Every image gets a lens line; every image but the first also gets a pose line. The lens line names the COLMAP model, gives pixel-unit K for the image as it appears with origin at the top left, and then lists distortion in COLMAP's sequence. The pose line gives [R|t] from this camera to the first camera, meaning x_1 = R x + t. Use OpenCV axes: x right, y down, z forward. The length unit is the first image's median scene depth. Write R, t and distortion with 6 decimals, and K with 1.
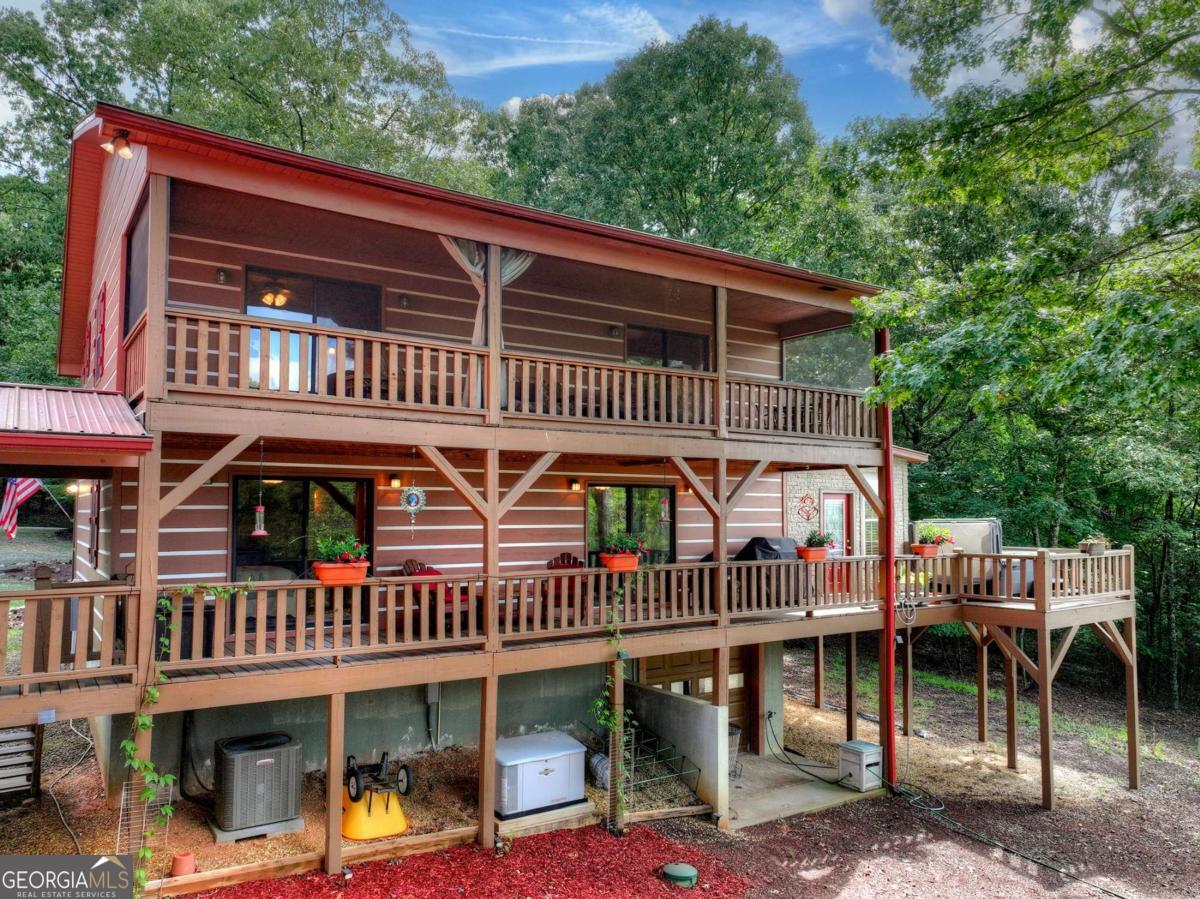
lens RADIAL K [[848.5, 0, 602.4], [0, 848.5, 456.0], [0, 0, 1]] dist [0.012023, 0.001577]
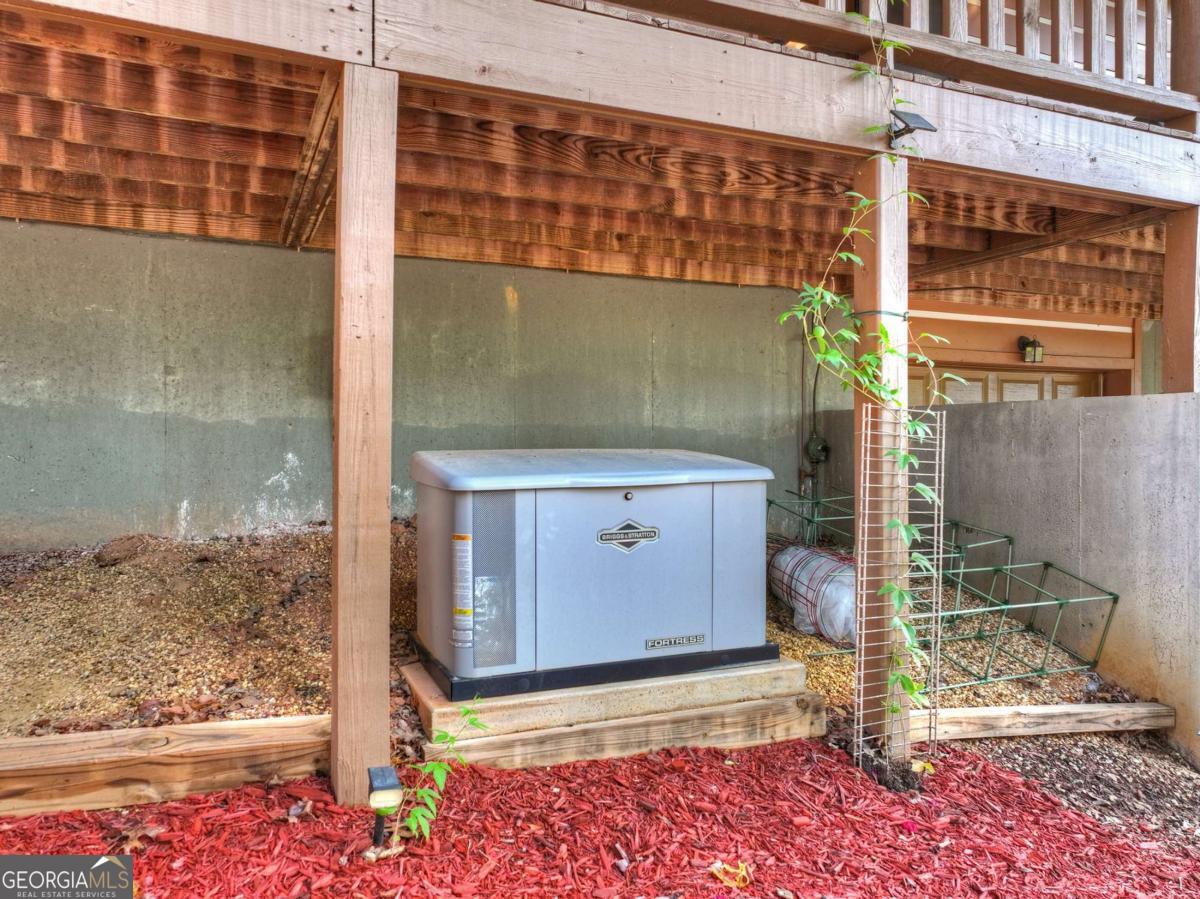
lens RADIAL K [[848.5, 0, 599.4], [0, 848.5, 442.6], [0, 0, 1]] dist [0.012023, 0.001577]
pose [[0.984625, 0.006491, -0.174560, -0.027684], [0.007779, 0.996689, 0.080936, 0.313195], [0.174508, -0.081050, 0.981314, 0.722094]]
